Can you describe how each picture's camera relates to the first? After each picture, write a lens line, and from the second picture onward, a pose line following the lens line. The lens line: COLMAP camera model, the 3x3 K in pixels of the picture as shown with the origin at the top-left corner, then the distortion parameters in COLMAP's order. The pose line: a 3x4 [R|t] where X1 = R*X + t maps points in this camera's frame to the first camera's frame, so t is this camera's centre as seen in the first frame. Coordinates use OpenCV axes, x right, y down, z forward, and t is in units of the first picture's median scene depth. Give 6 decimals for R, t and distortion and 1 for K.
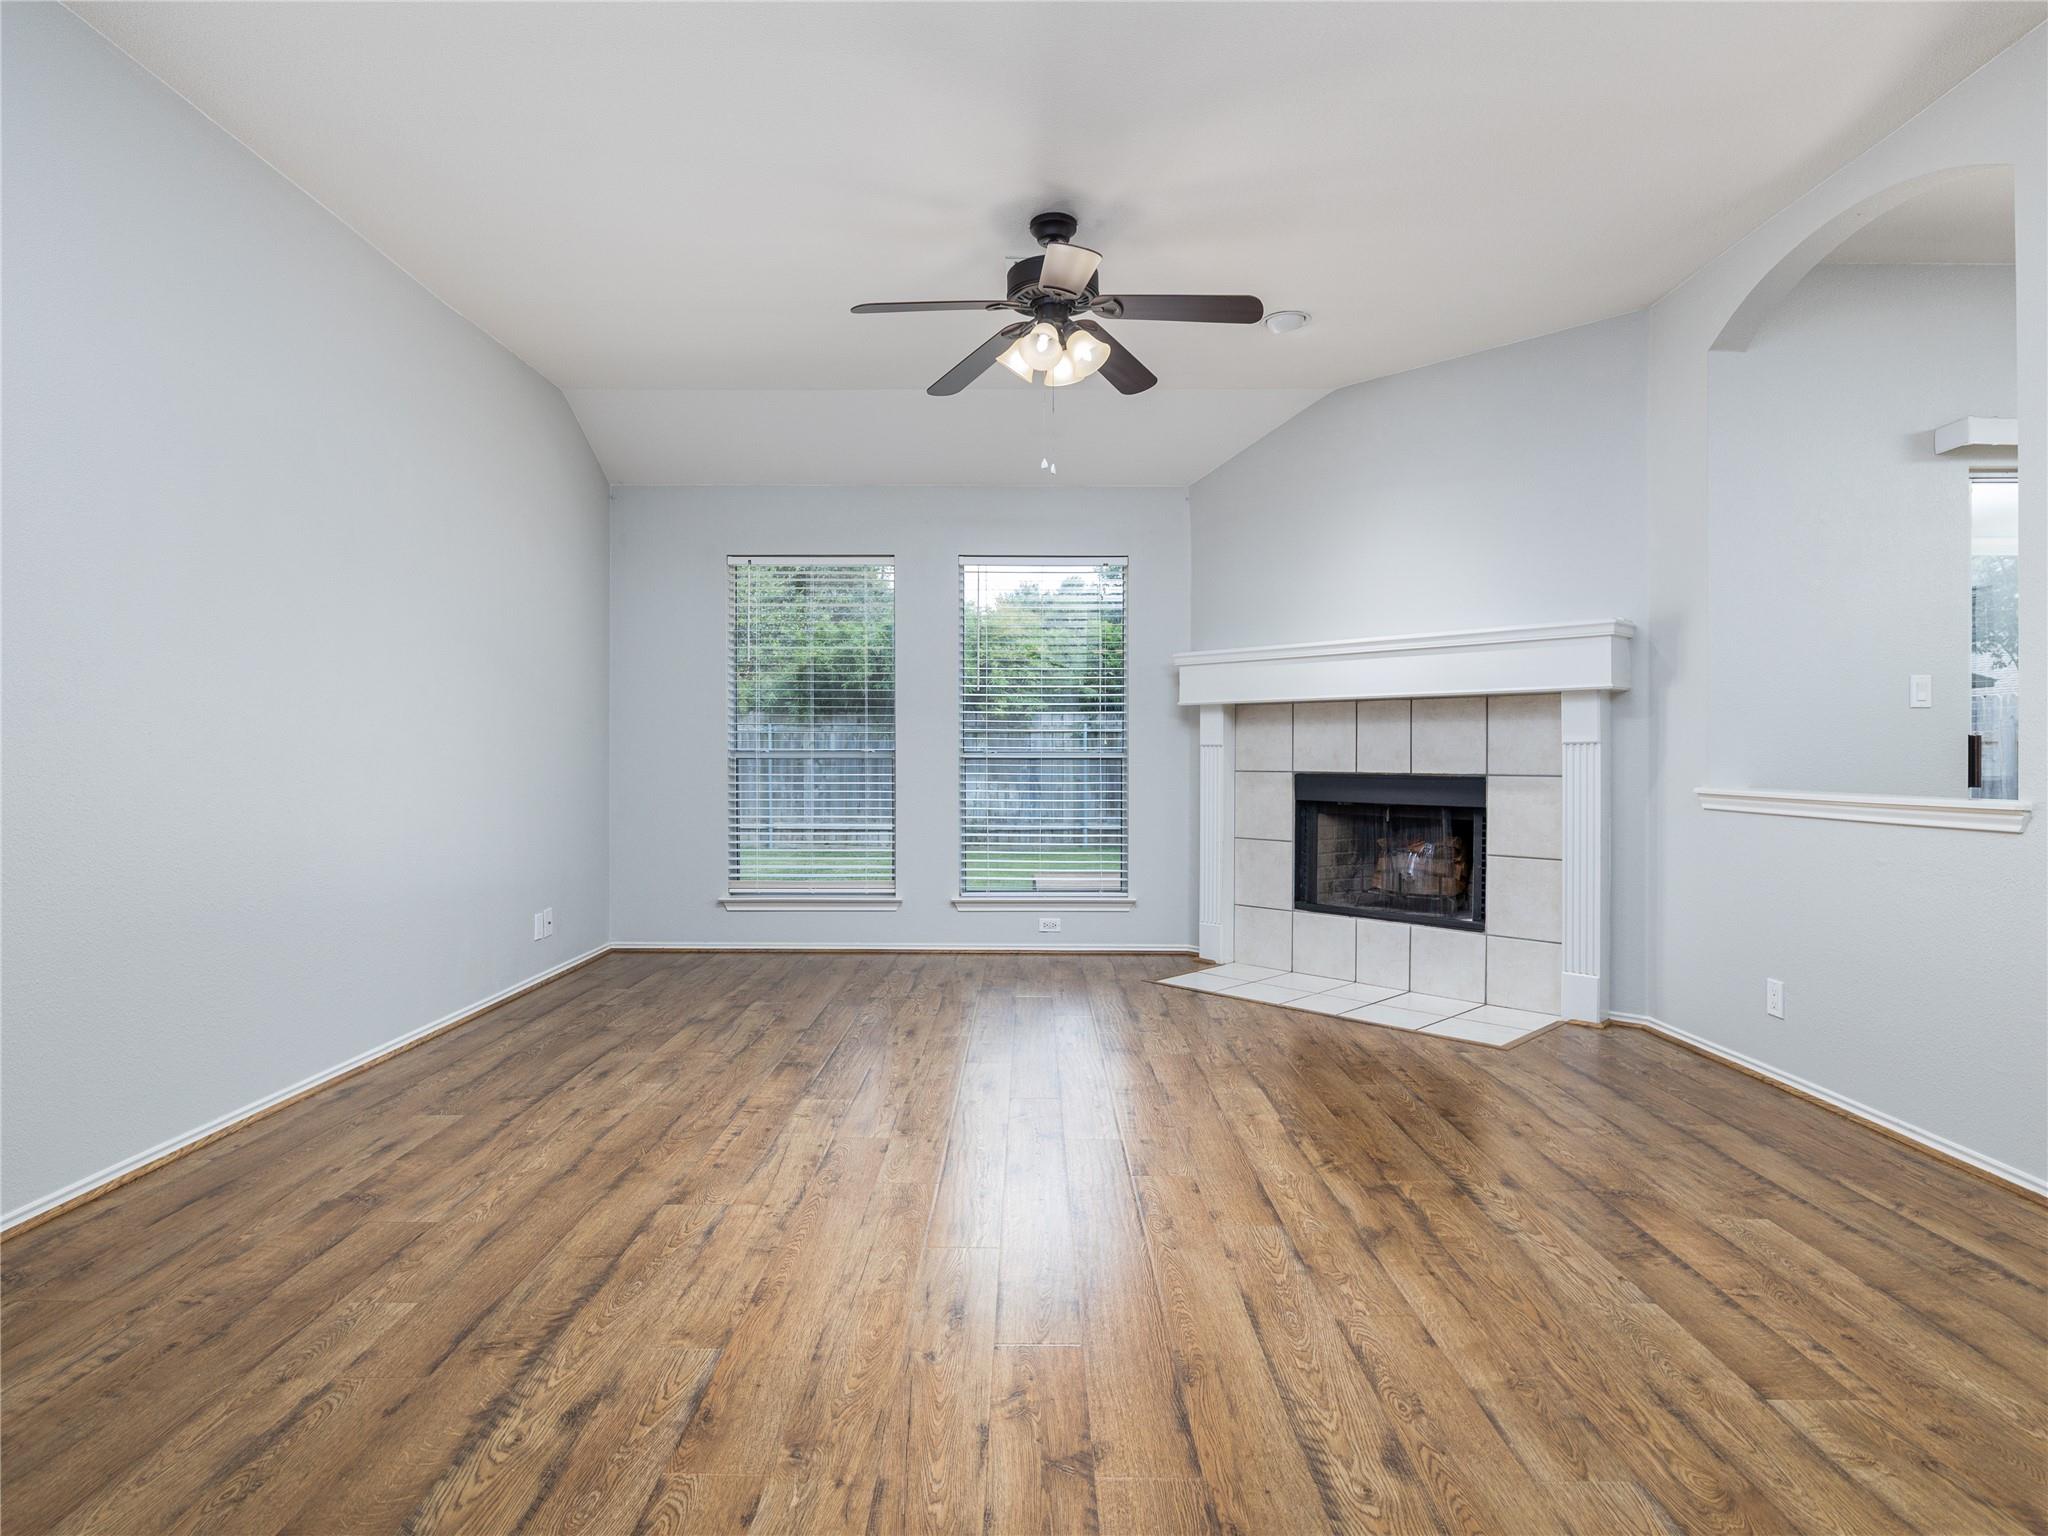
lens RADIAL K [[1077.2, 0, 1037.9], [0, 1077.2, 775.2], [0, 0, 1]] dist [-0.003676, 0.001058]
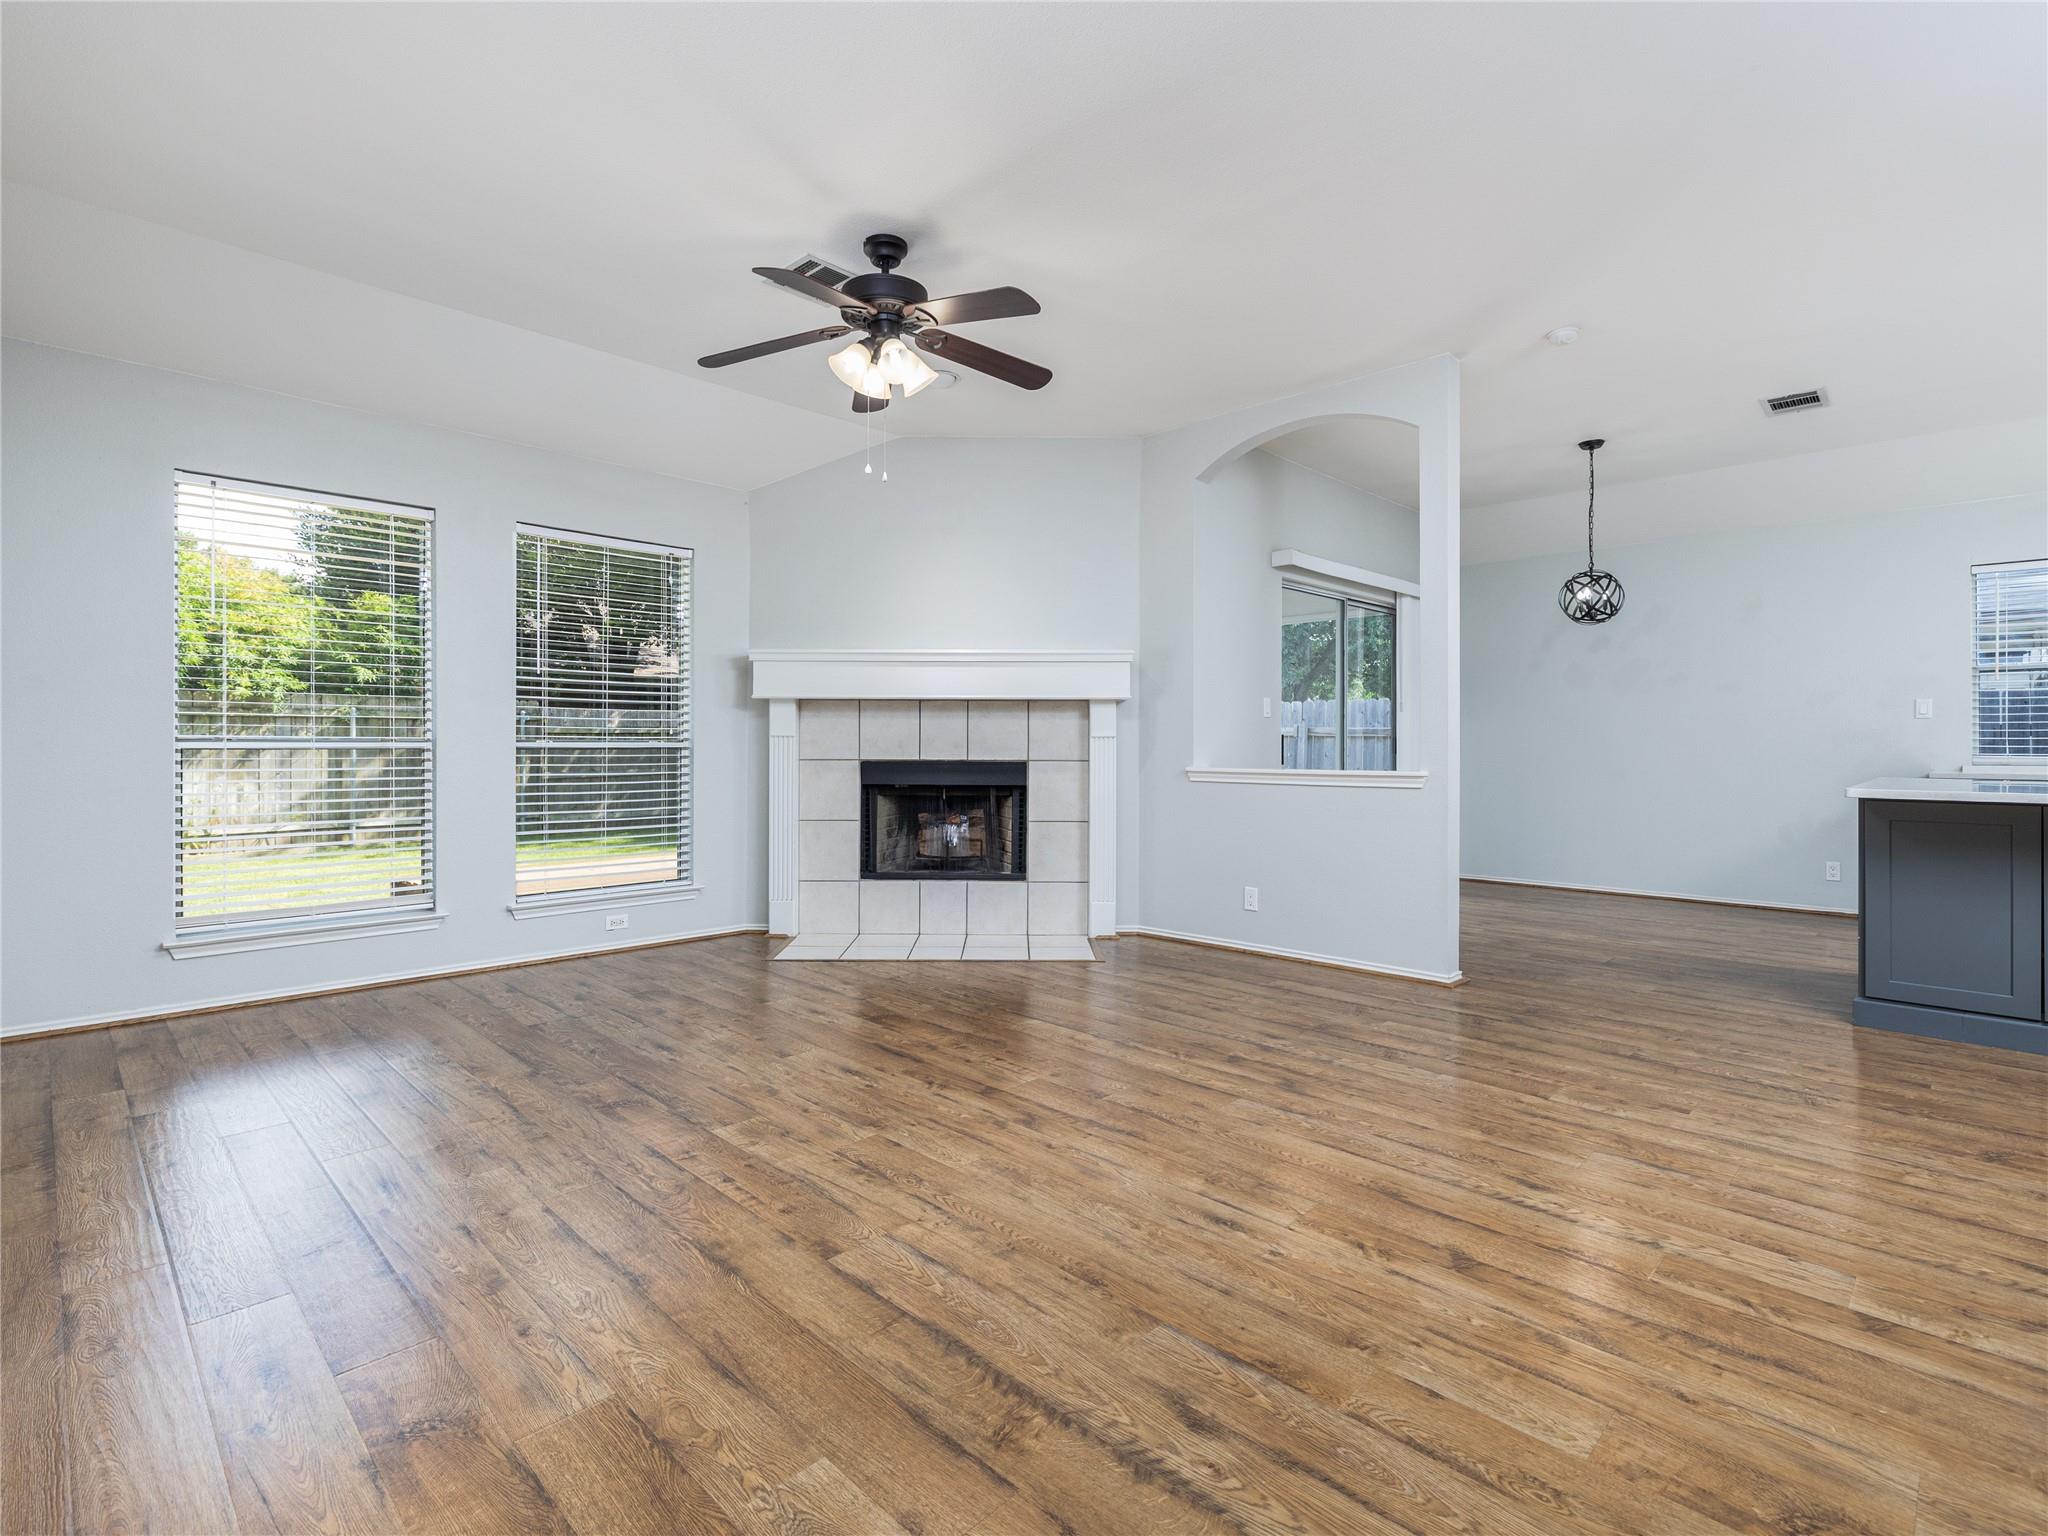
lens RADIAL K [[958.8, 0, 1018.3], [0, 958.8, 749.4], [0, 0, 1]] dist [-0.001232, -0.000340]
pose [[0.708586, -0.002020, 0.705622, -0.517815], [0.011068, 0.999905, -0.008252, -0.004914], [-0.705538, 0.013657, 0.708540, 0.219960]]
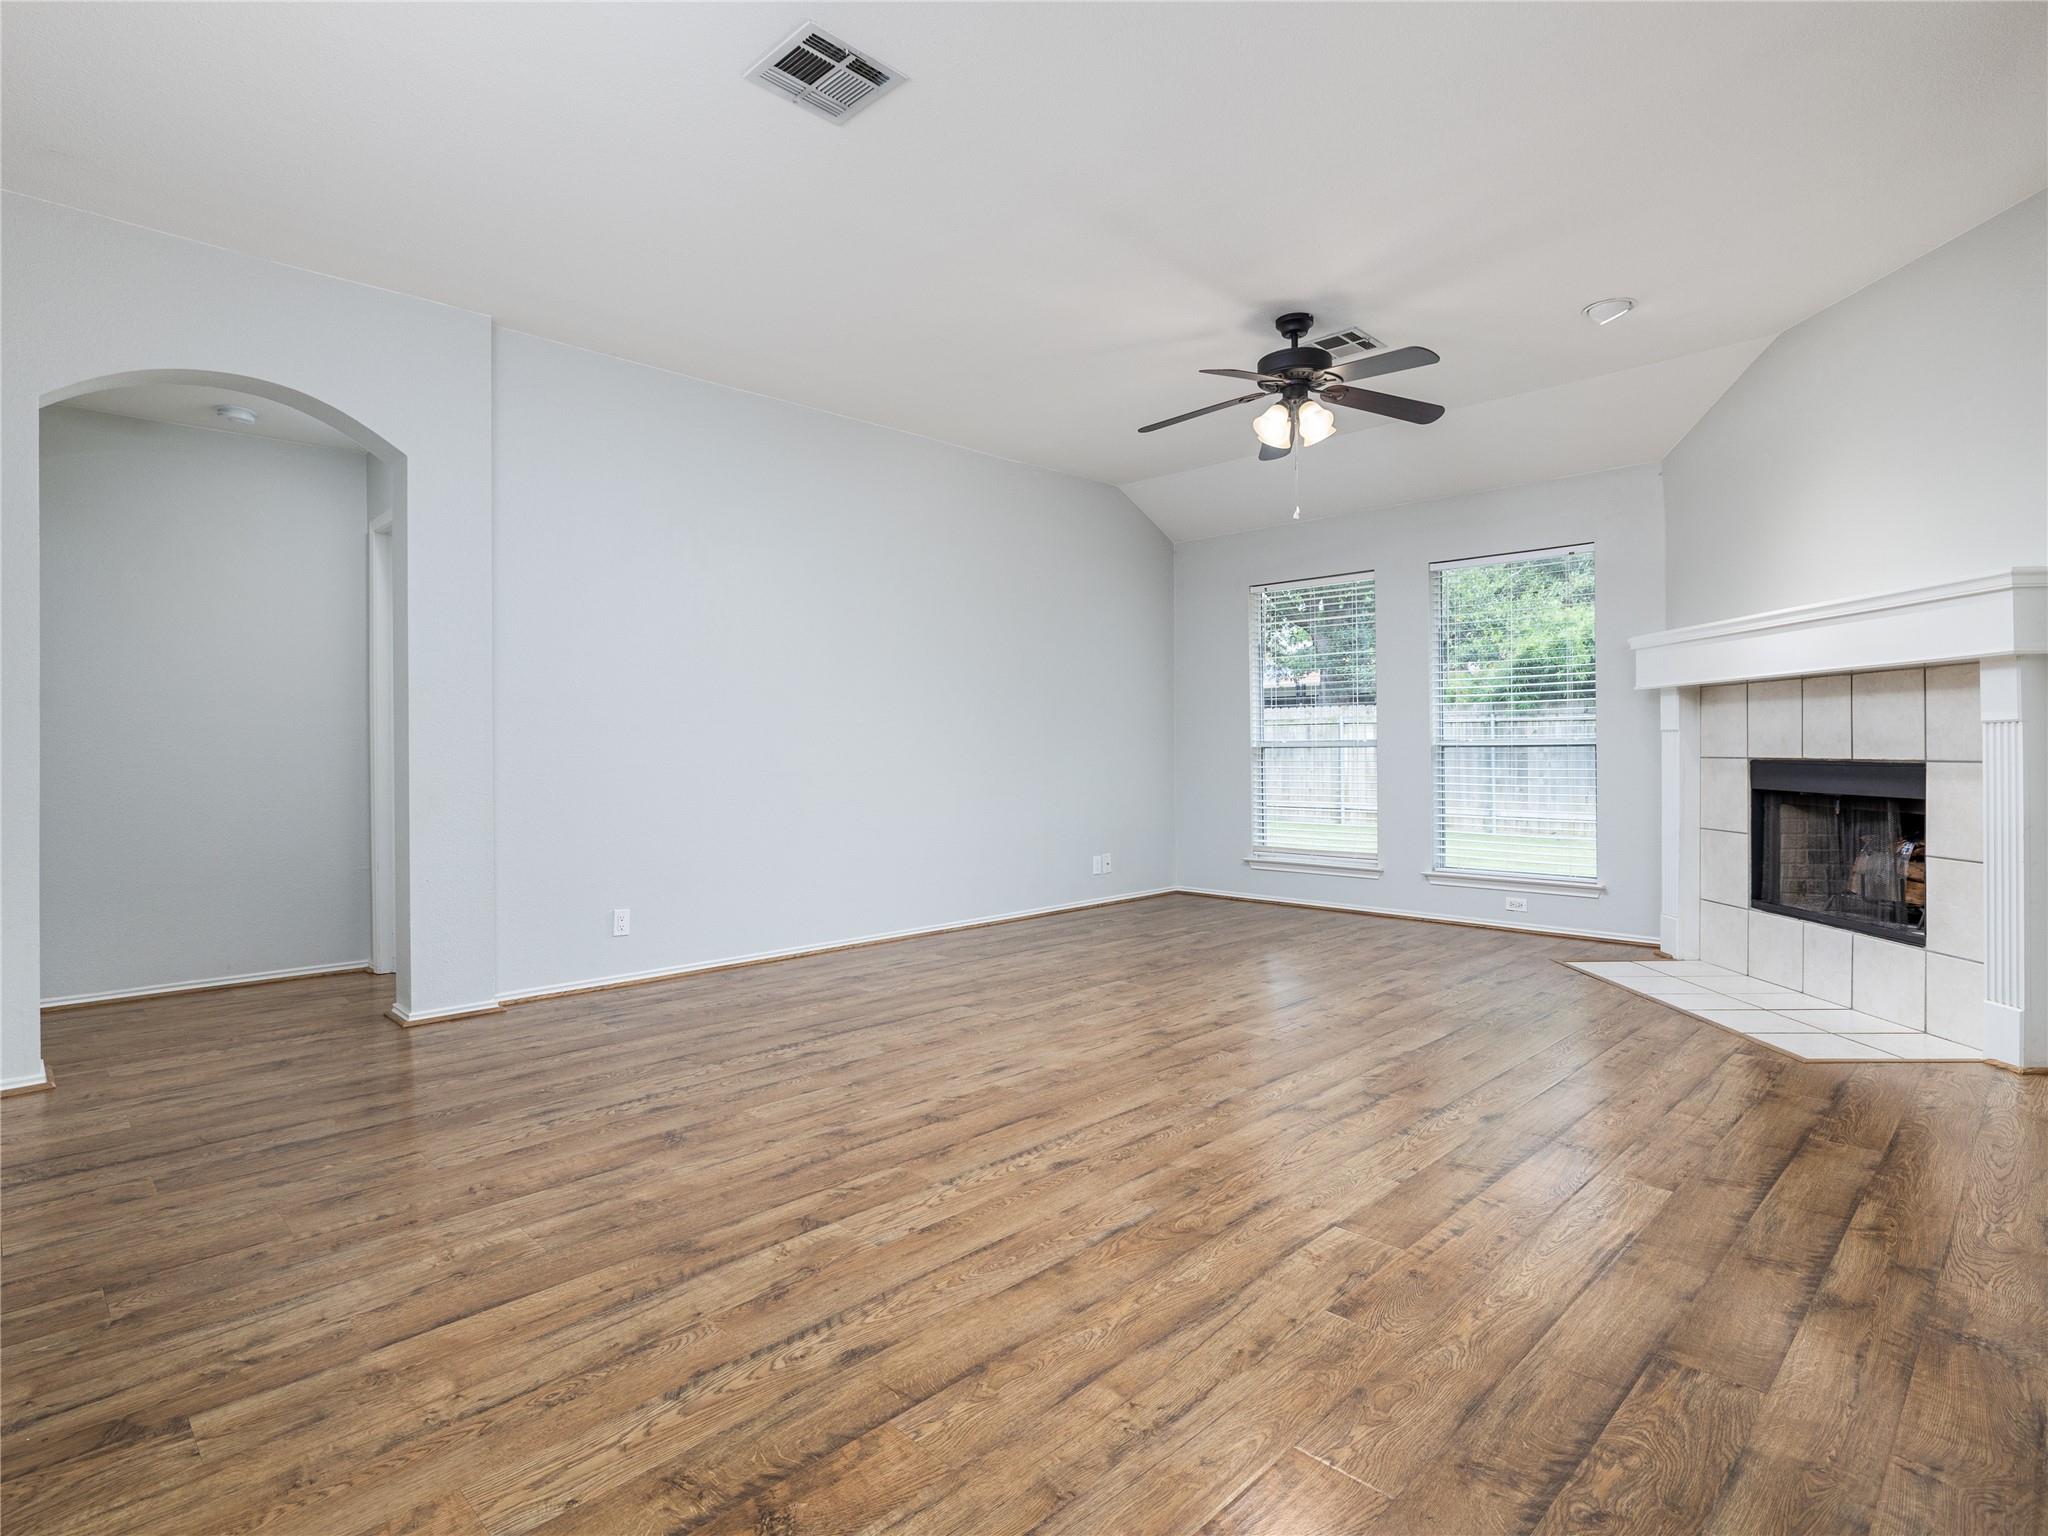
lens RADIAL K [[1077.2, 0, 1056.3], [0, 1077.2, 754.9], [0, 0, 1]] dist [-0.003676, 0.001058]
pose [[0.722901, 0.000043, -0.690951, 0.626629], [-0.005787, 0.999965, -0.005992, 0.005441], [0.690927, 0.008330, 0.722876, -0.092658]]
